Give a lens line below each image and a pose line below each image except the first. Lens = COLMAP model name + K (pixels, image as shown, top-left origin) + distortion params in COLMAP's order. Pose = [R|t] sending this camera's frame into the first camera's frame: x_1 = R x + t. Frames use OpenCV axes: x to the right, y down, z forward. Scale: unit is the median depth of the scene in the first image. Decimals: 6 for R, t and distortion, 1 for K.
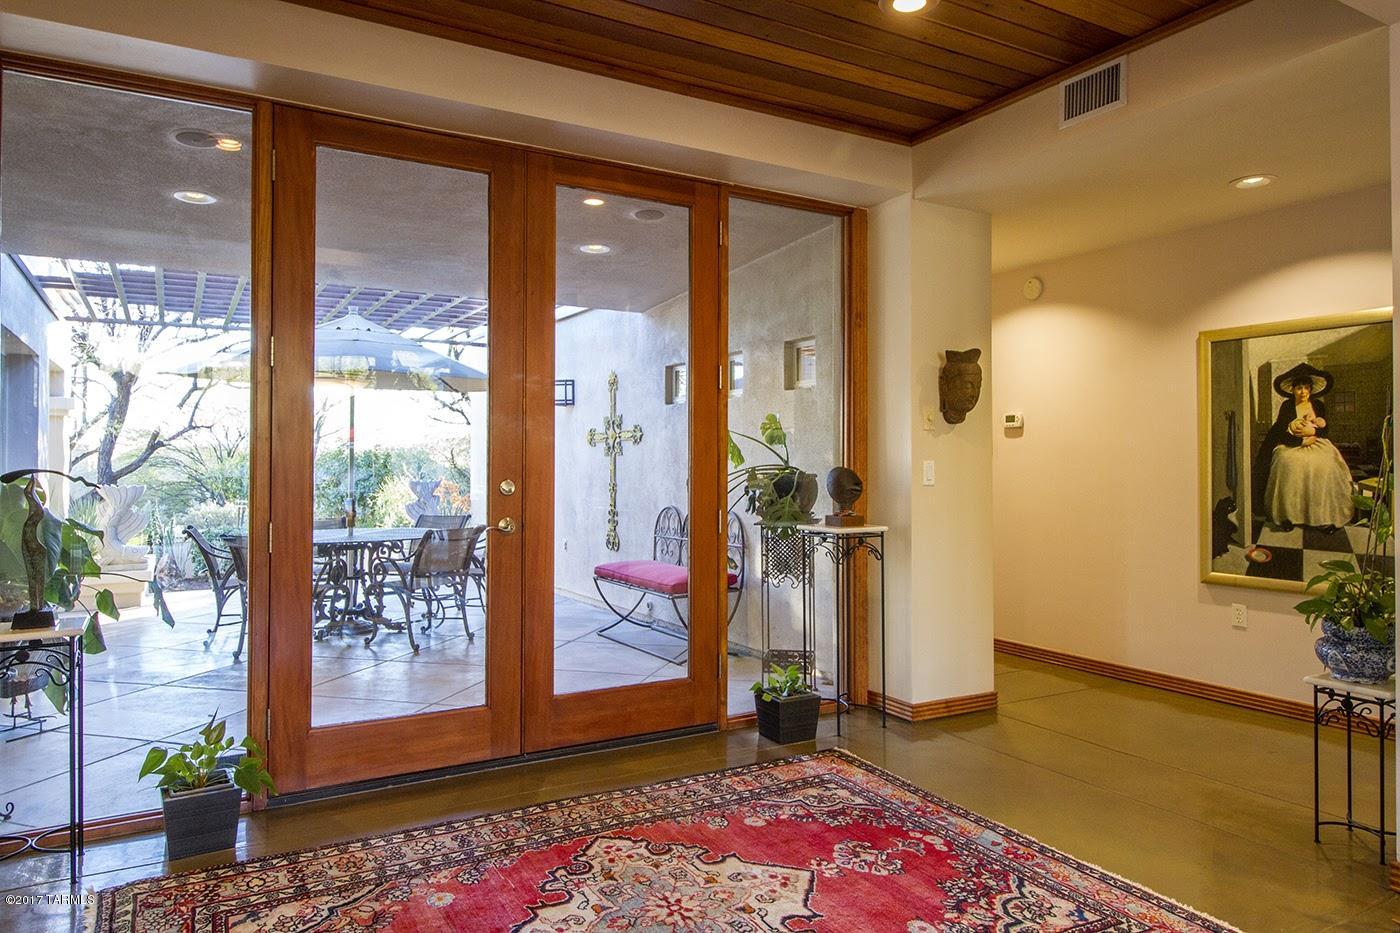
lens RADIAL K [[915.0, 0, 708.6], [0, 915.0, 460.5], [0, 0, 1]] dist [-0.003216, 0.000244]
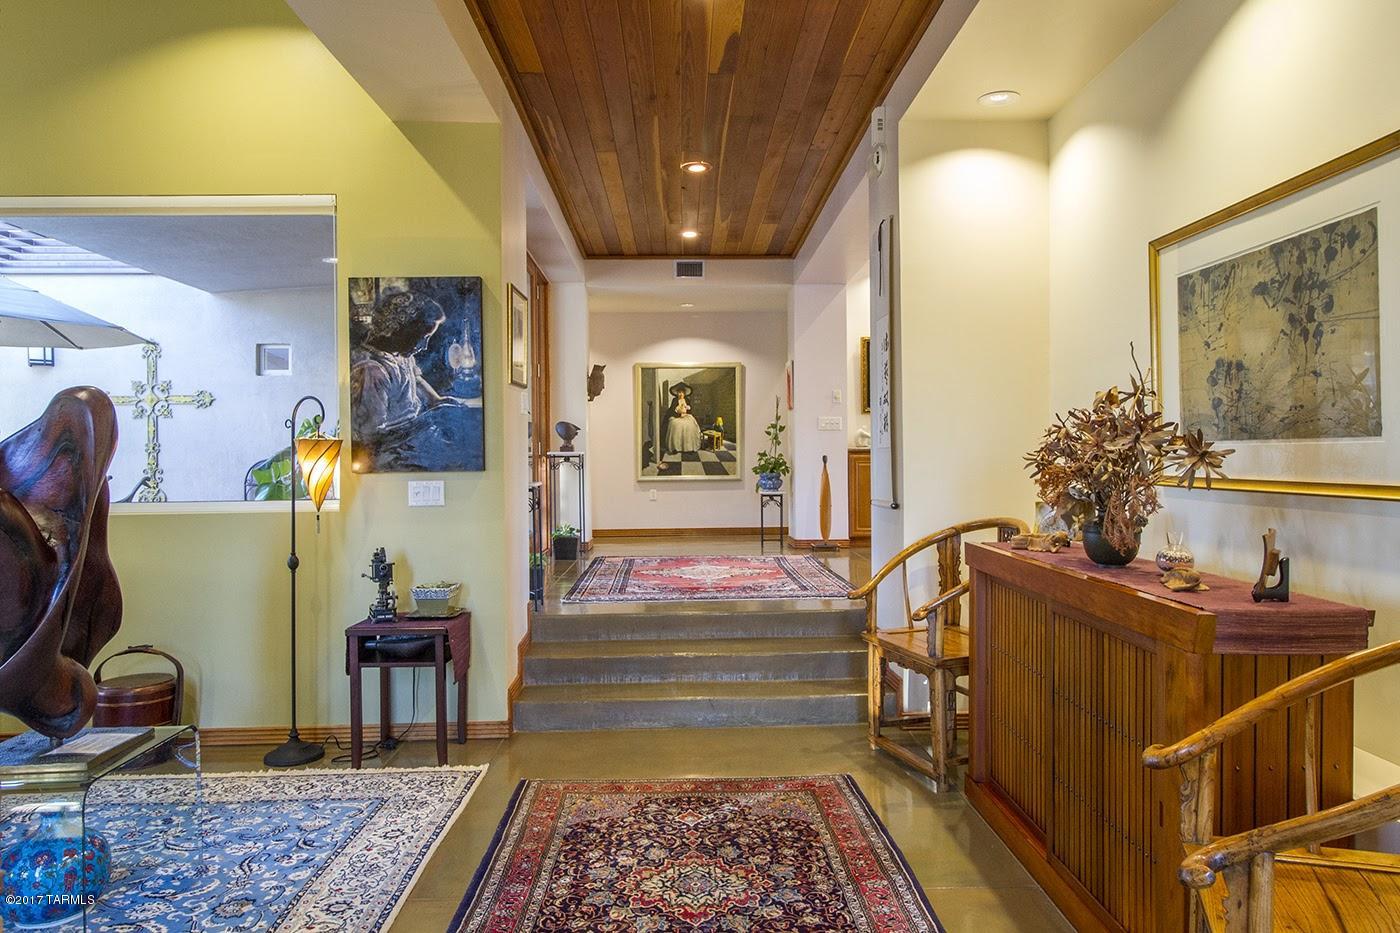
lens RADIAL K [[915.0, 0, 708.6], [0, 915.0, 460.5], [0, 0, 1]] dist [-0.003216, 0.000244]
pose [[0.473303, -0.011395, 0.880826, -1.398873], [0.006584, 0.999934, 0.009398, 0.073799], [-0.880875, 0.001351, 0.473347, -0.168279]]
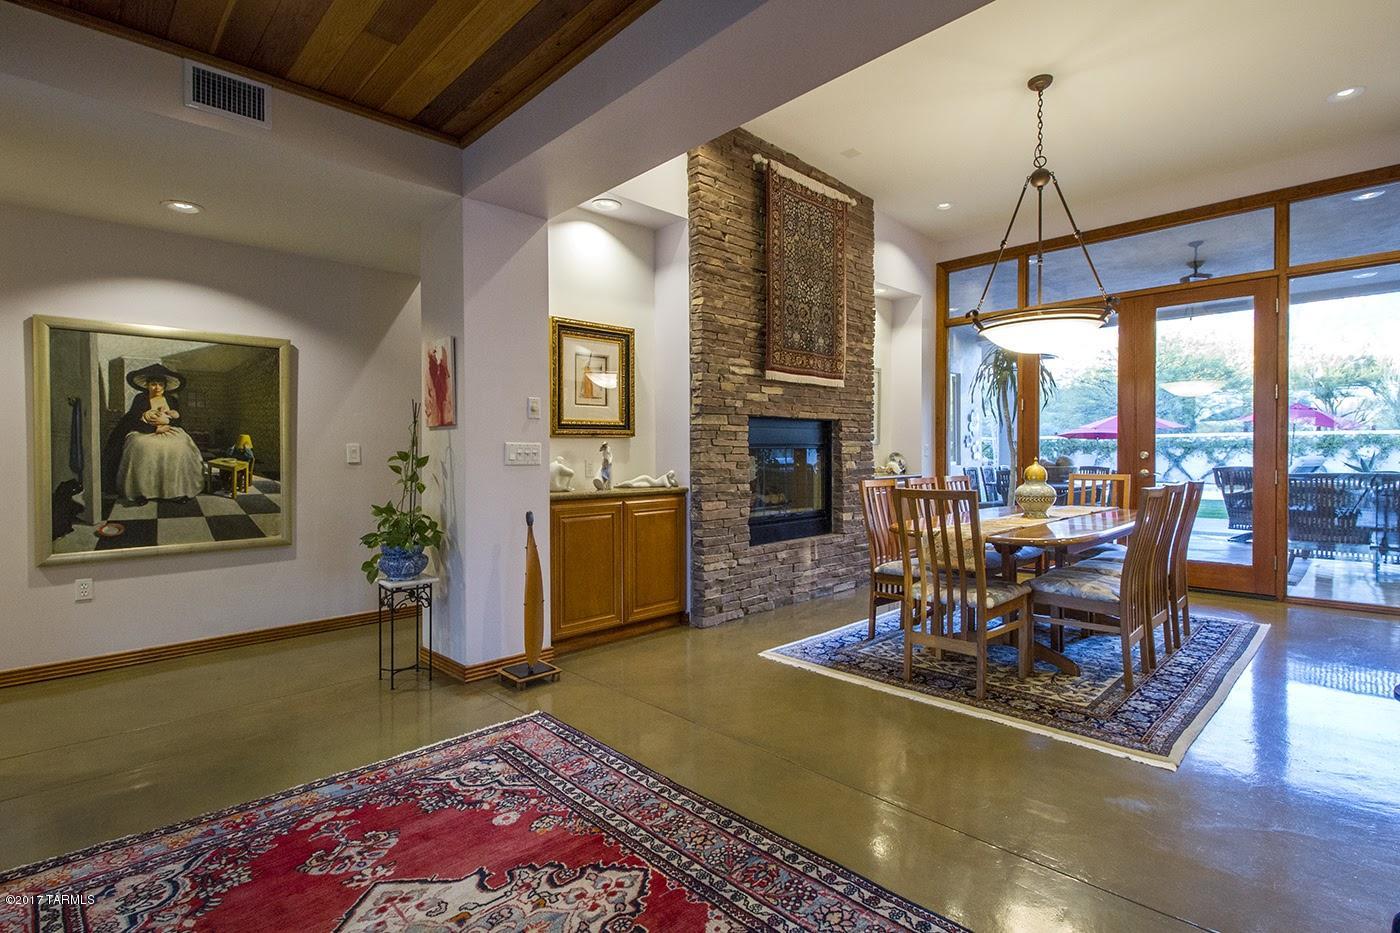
lens RADIAL K [[664.3, 0, 703.6], [0, 664.3, 459.5], [0, 0, 1]] dist [-0.003249, -0.001333]
pose [[-0.254950, -0.007523, 0.966925, -0.381674], [0.003230, 0.999958, 0.008631, 0.014286], [-0.966949, 0.005324, -0.254915, 0.537914]]
